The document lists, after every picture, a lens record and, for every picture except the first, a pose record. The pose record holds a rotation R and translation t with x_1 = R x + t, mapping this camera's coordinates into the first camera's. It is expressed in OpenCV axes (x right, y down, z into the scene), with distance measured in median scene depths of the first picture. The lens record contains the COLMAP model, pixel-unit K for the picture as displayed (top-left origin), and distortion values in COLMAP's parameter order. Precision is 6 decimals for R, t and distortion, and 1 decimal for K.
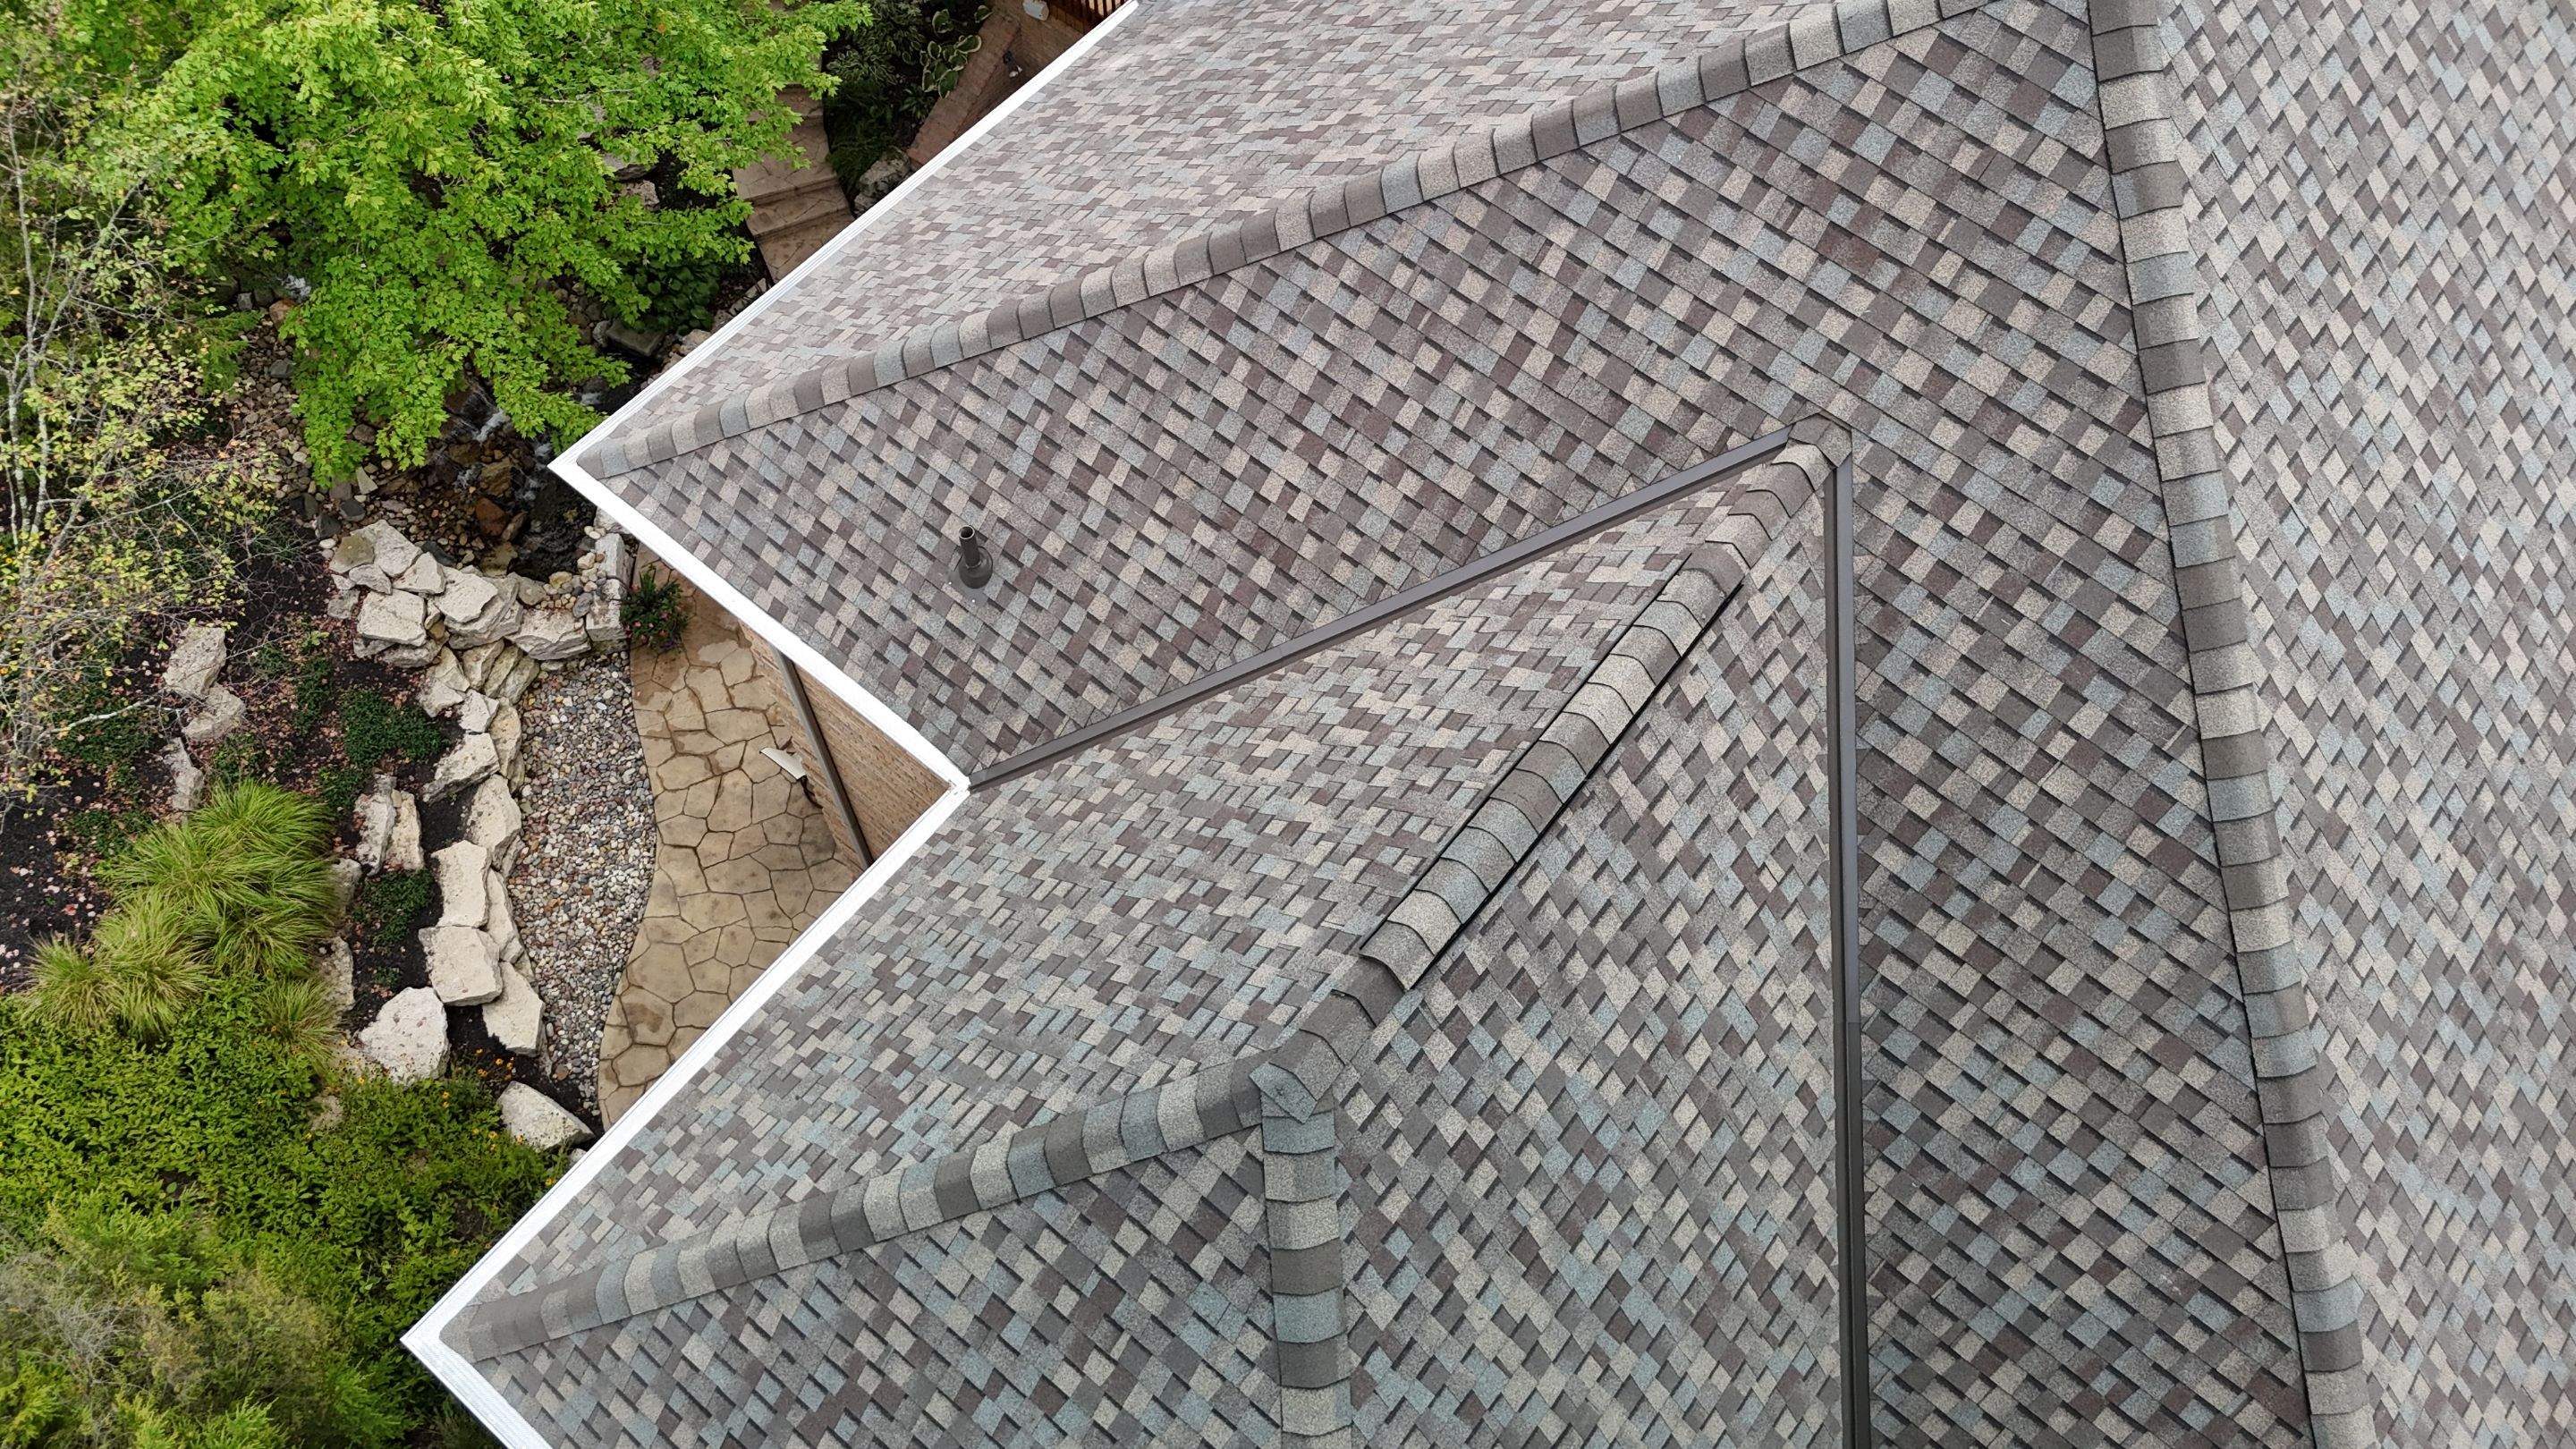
lens RADIAL K [[1894.8, 0, 1283.1], [0, 1894.8, 729.0], [0, 0, 1]] dist [0.080098, -0.078967]
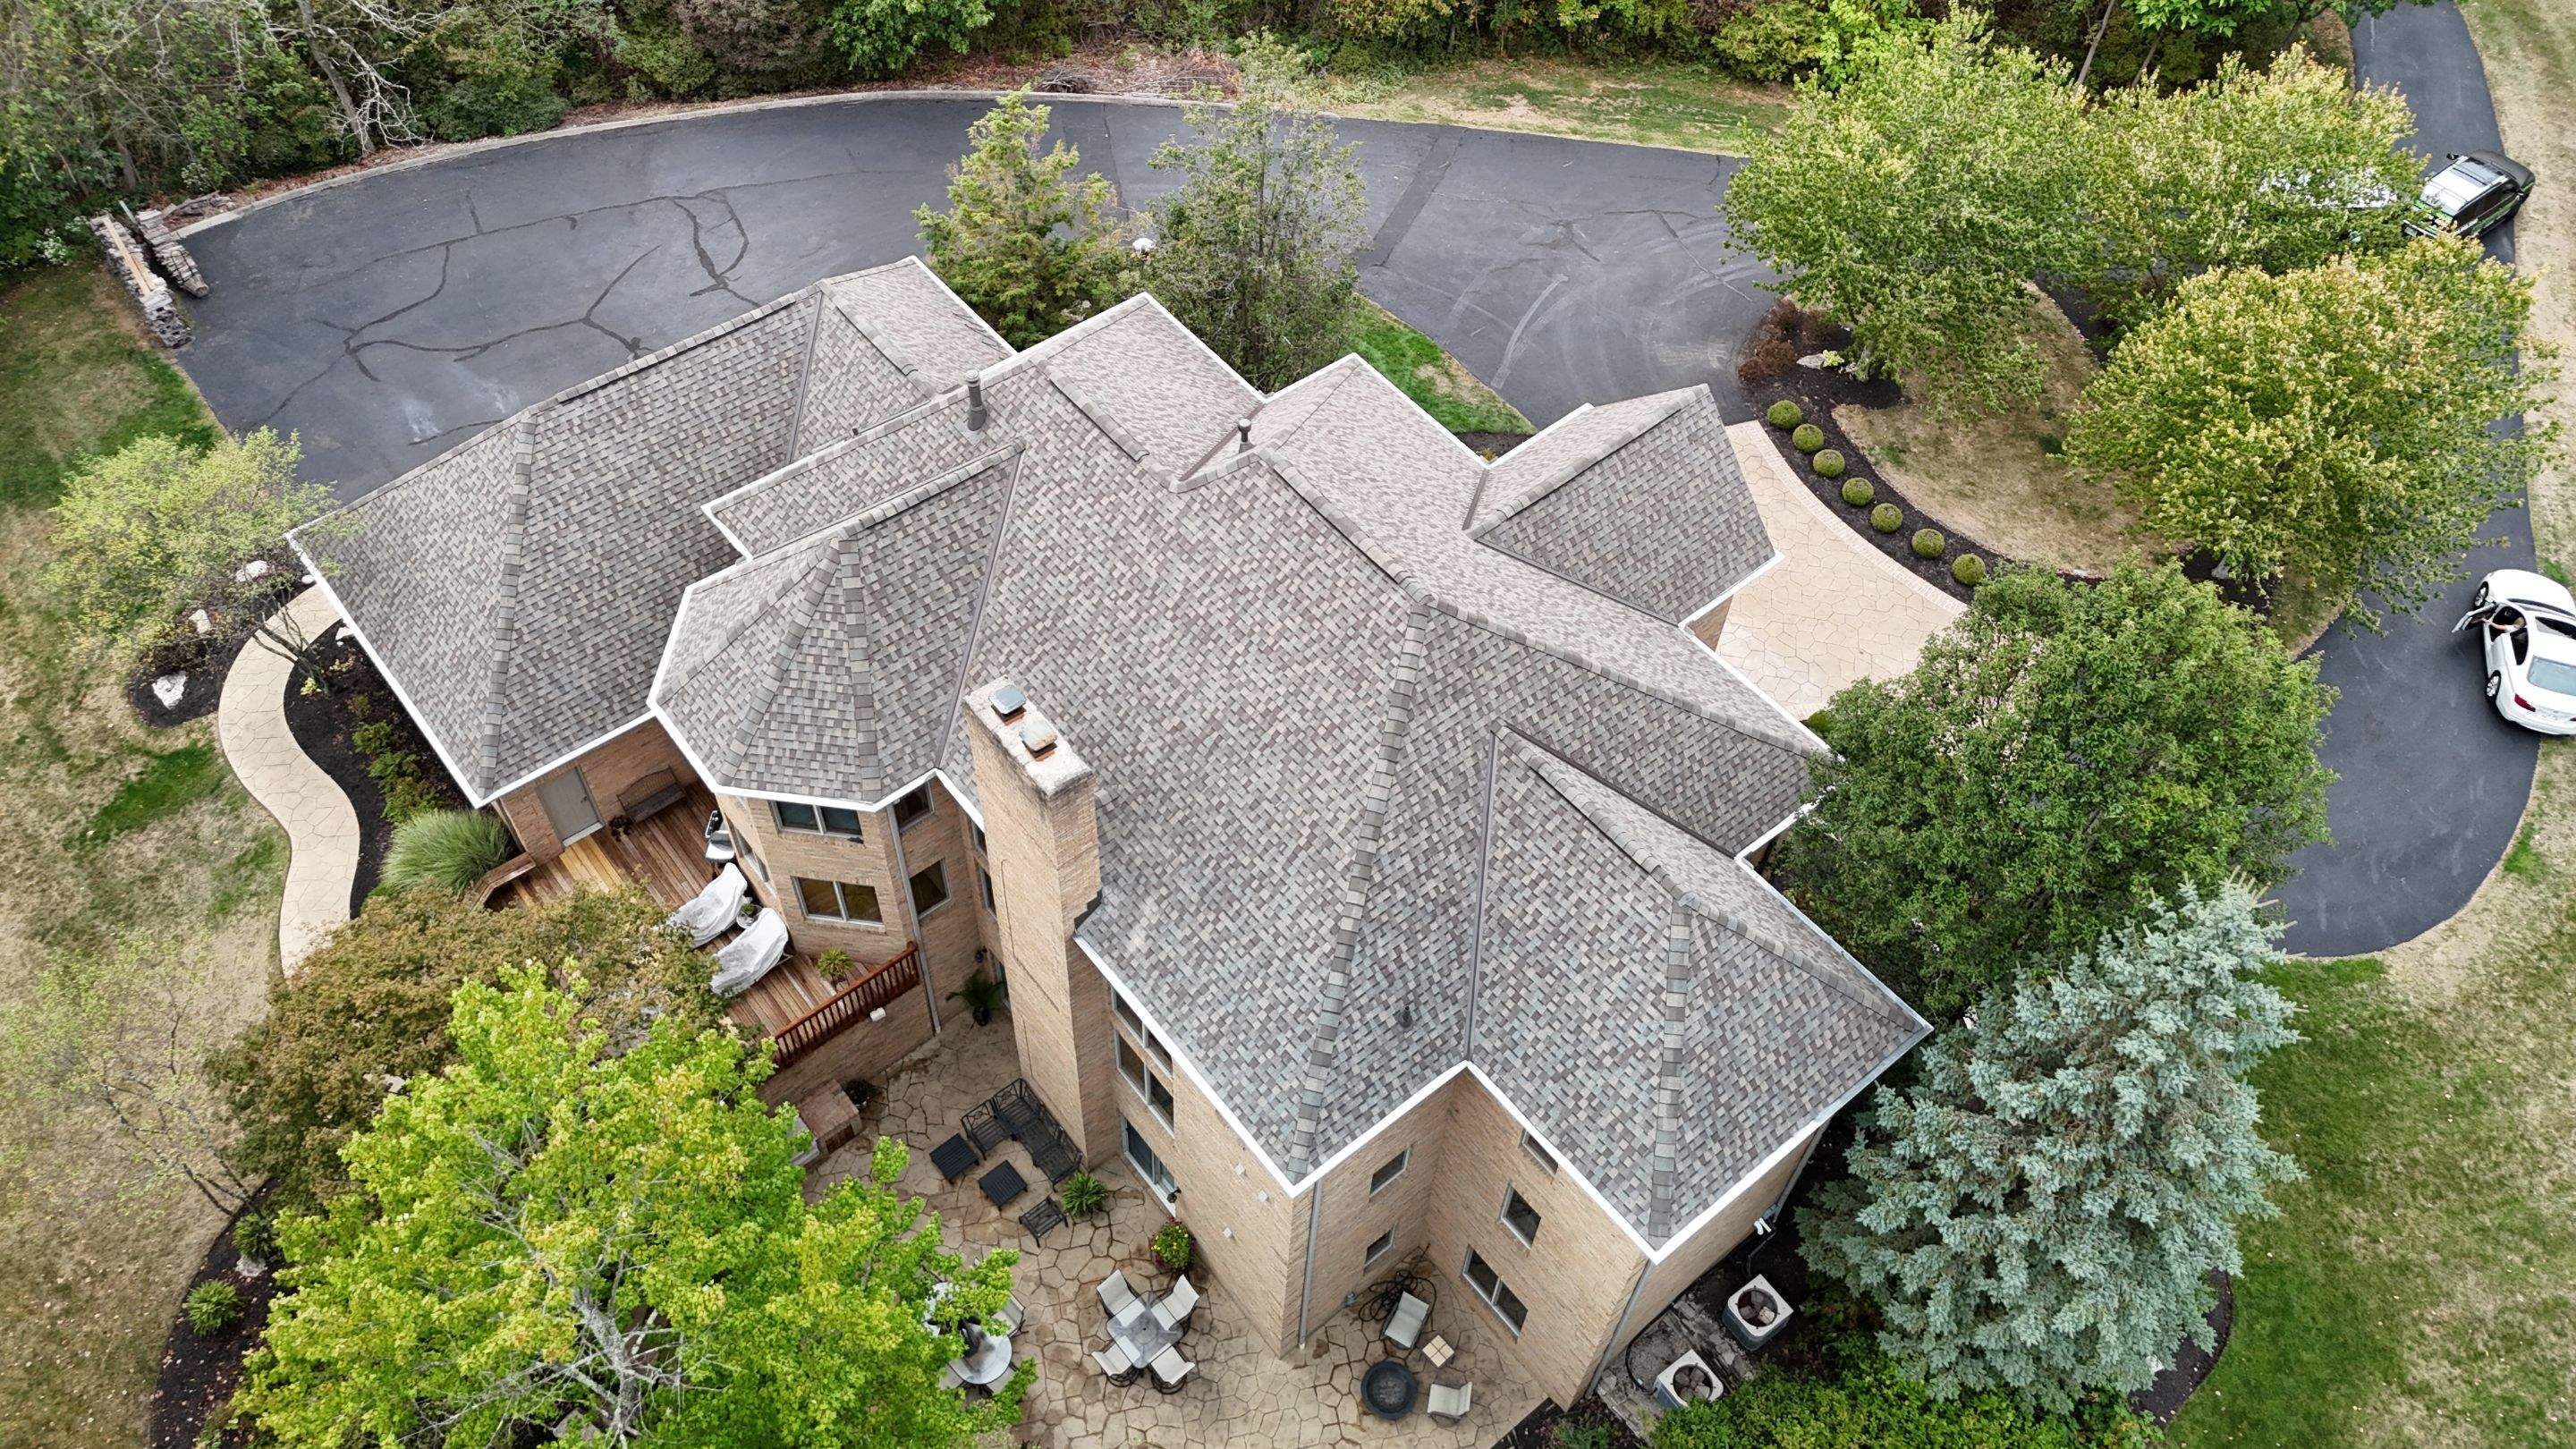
lens RADIAL K [[1894.8, 0, 1280.0], [0, 1894.8, 719.2], [0, 0, 1]] dist [0.080098, -0.078967]
pose [[0.207358, -0.790236, 0.576655, -1.640623], [0.859981, 0.428224, 0.277591, -1.353608], [-0.466300, 0.438351, 0.768383, -1.326890]]
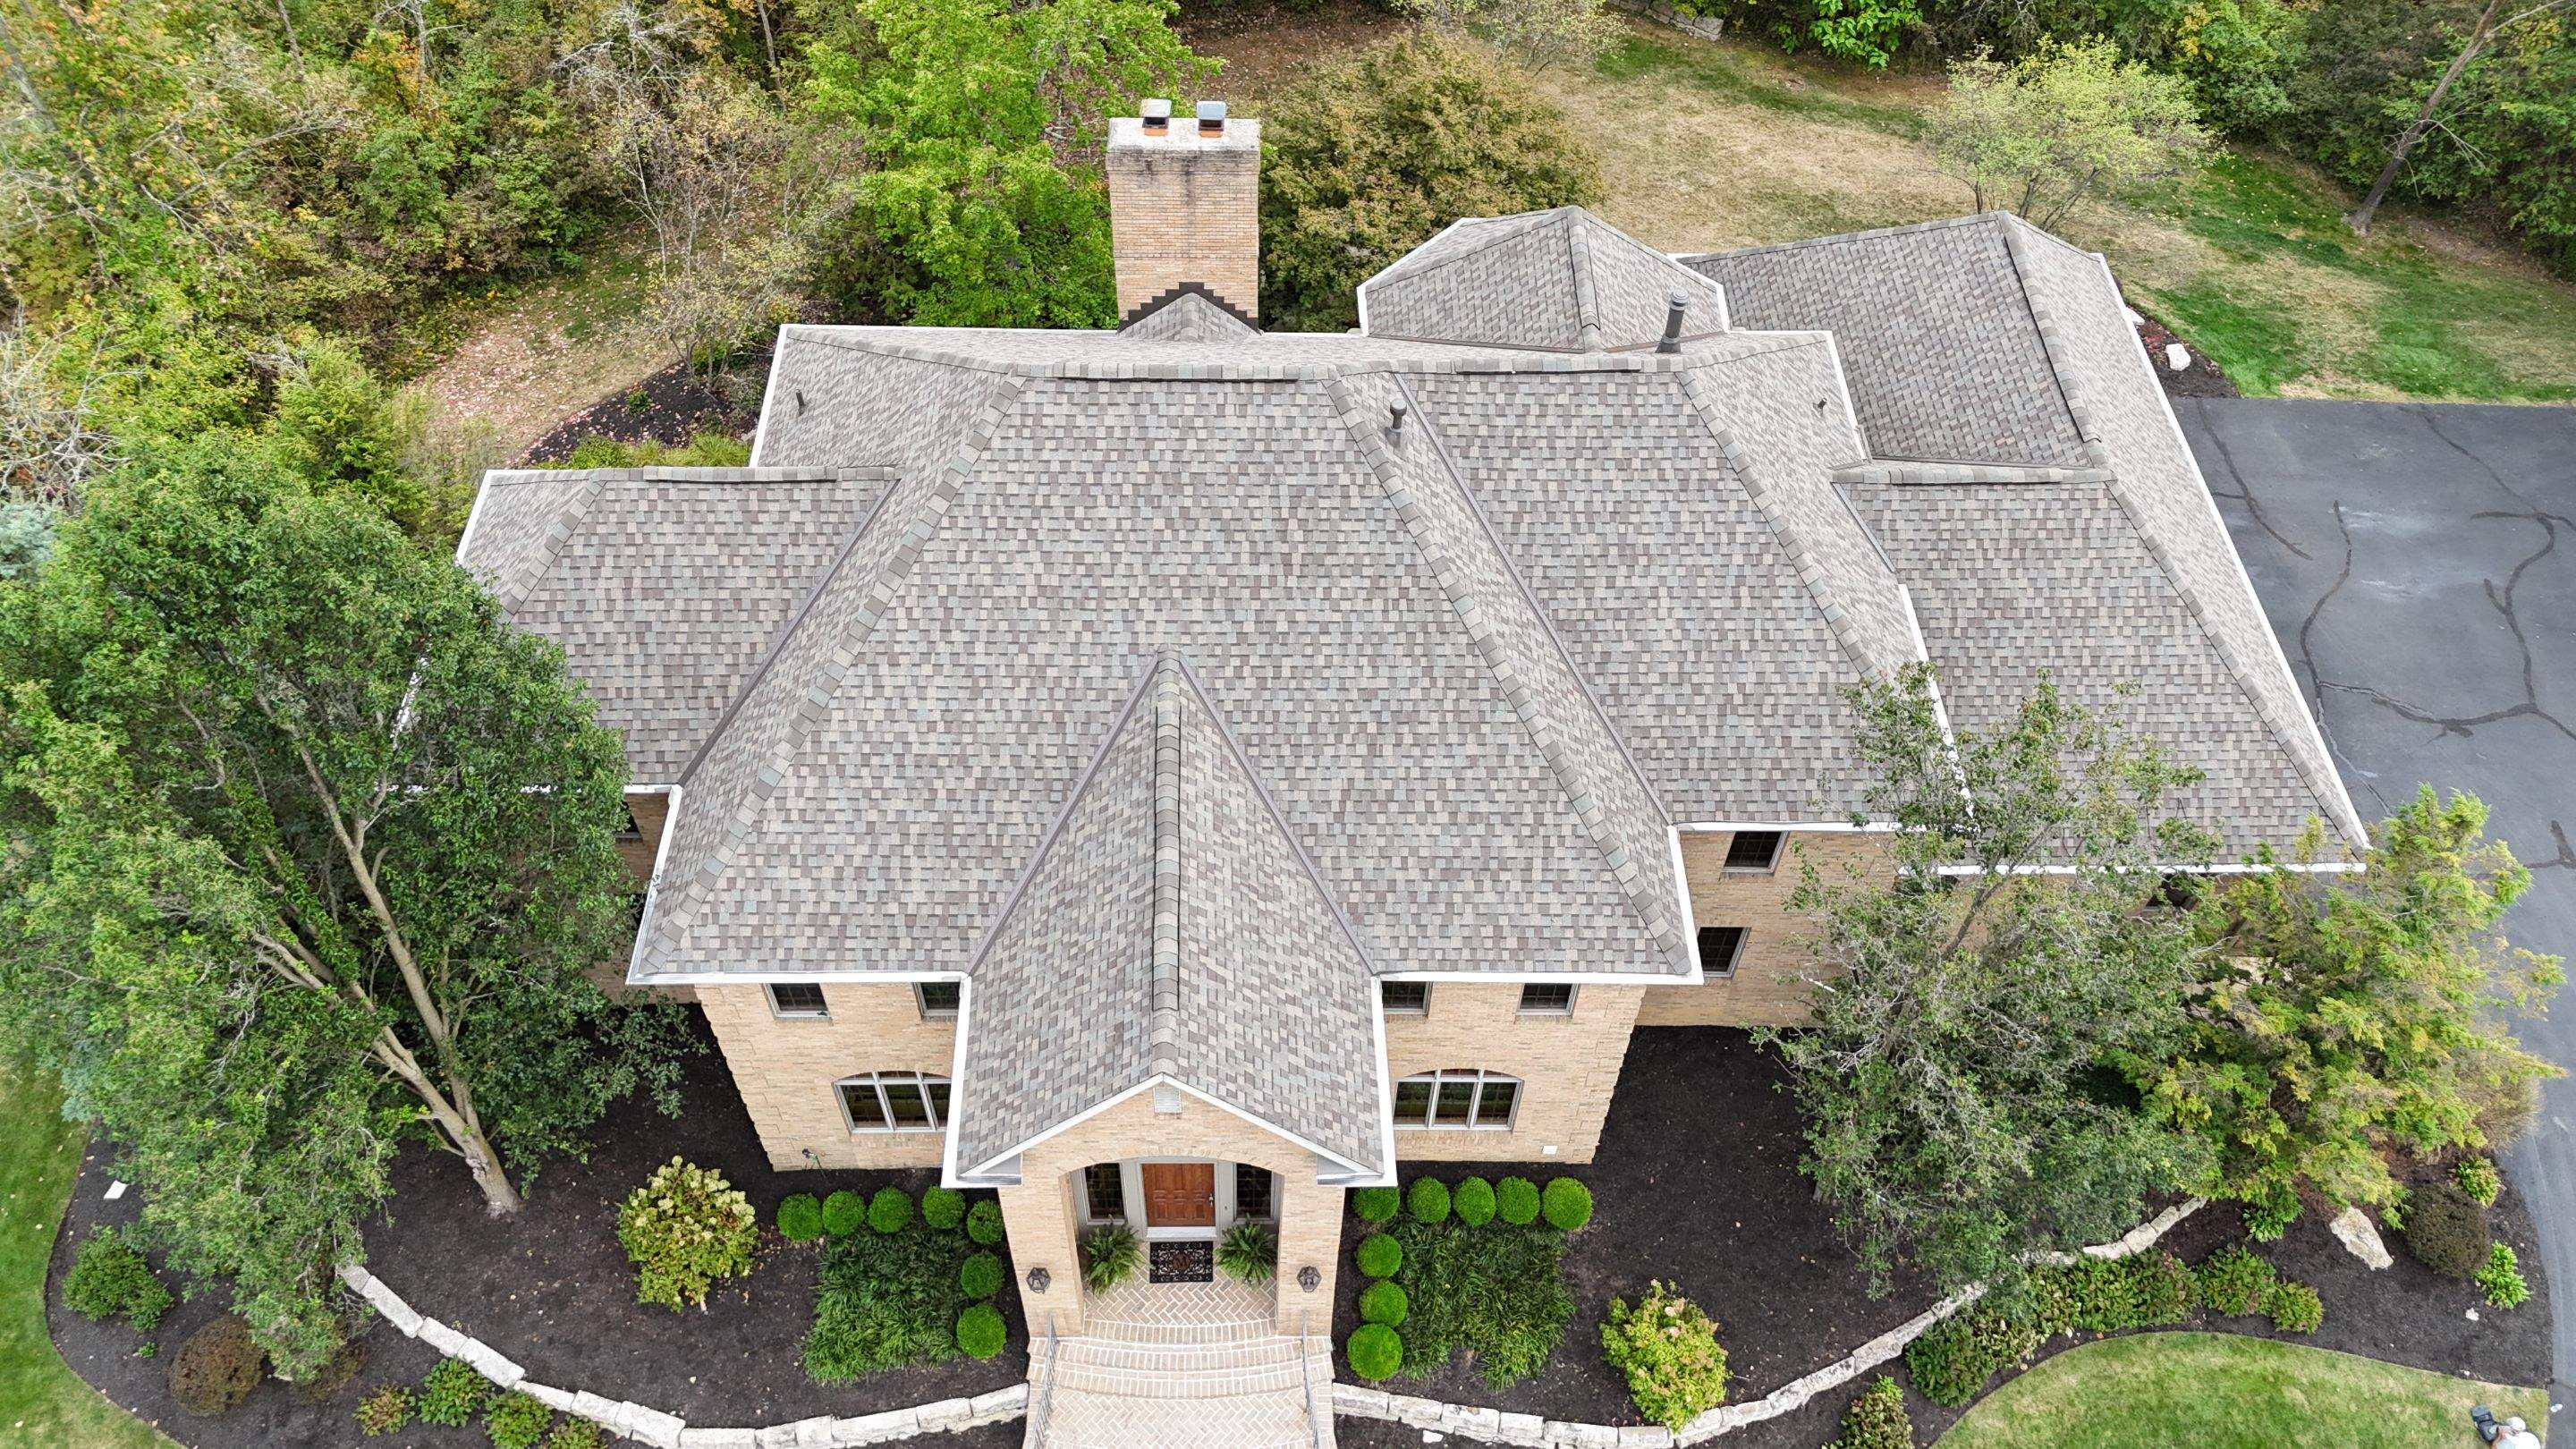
lens RADIAL K [[1894.8, 0, 1287.4], [0, 1894.8, 728.4], [0, 0, 1]] dist [0.080098, -0.078967]
pose [[0.641630, 0.582826, -0.498623, 2.224076], [-0.680333, 0.732655, -0.019076, -0.200772], [0.354200, 0.351469, 0.866609, -1.100372]]
